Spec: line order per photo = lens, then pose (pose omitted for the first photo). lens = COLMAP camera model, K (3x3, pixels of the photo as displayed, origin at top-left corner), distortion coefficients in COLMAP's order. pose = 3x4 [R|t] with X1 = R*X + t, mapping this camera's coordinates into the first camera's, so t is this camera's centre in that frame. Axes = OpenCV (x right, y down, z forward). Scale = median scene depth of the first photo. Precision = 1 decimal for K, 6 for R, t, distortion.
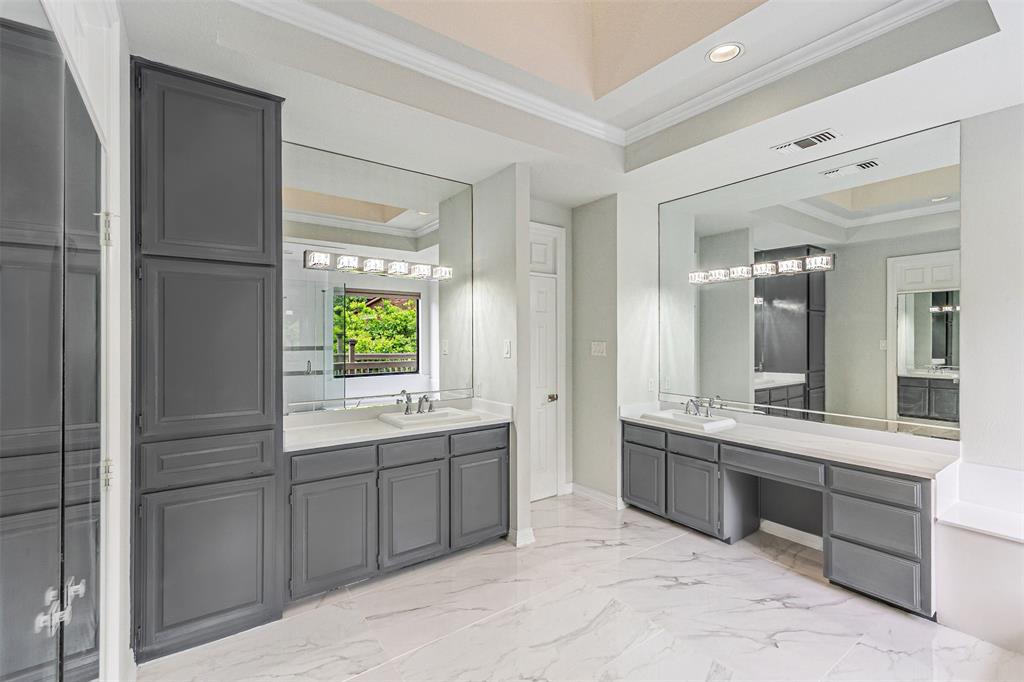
lens RADIAL K [[449.2, 0, 510.0], [0, 449.2, 337.9], [0, 0, 1]] dist [0.004889, 0.000577]
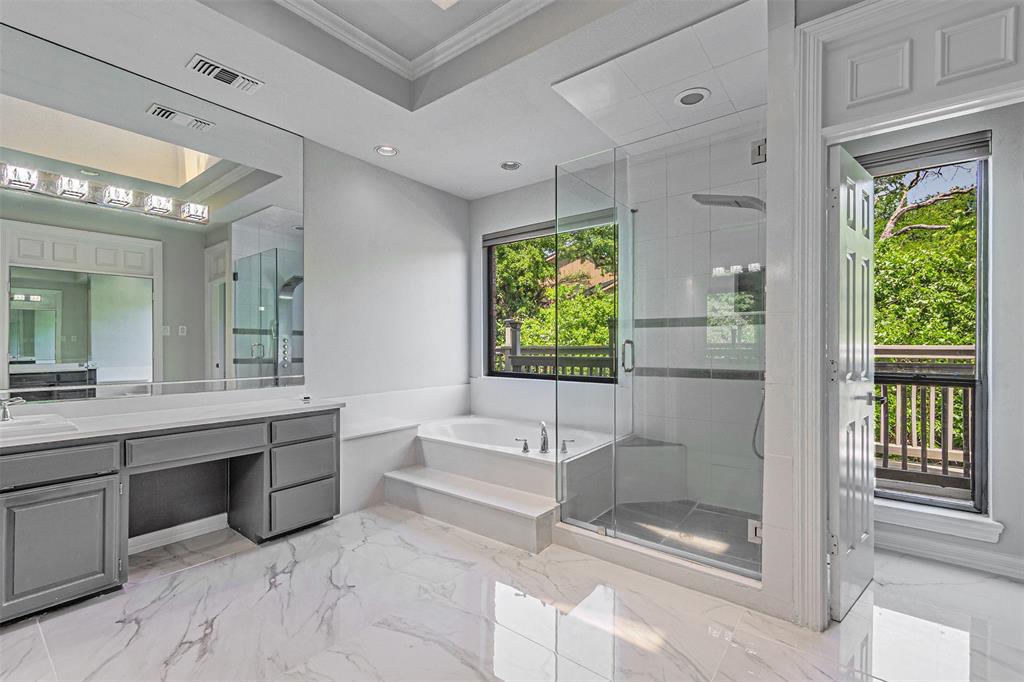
lens RADIAL K [[449.2, 0, 510.2], [0, 449.2, 345.1], [0, 0, 1]] dist [0.004889, 0.000577]
pose [[-0.266189, -0.000245, 0.963921, -0.401419], [0.001175, 0.999999, 0.000579, 0.114252], [-0.963920, 0.001287, -0.266189, 0.767491]]
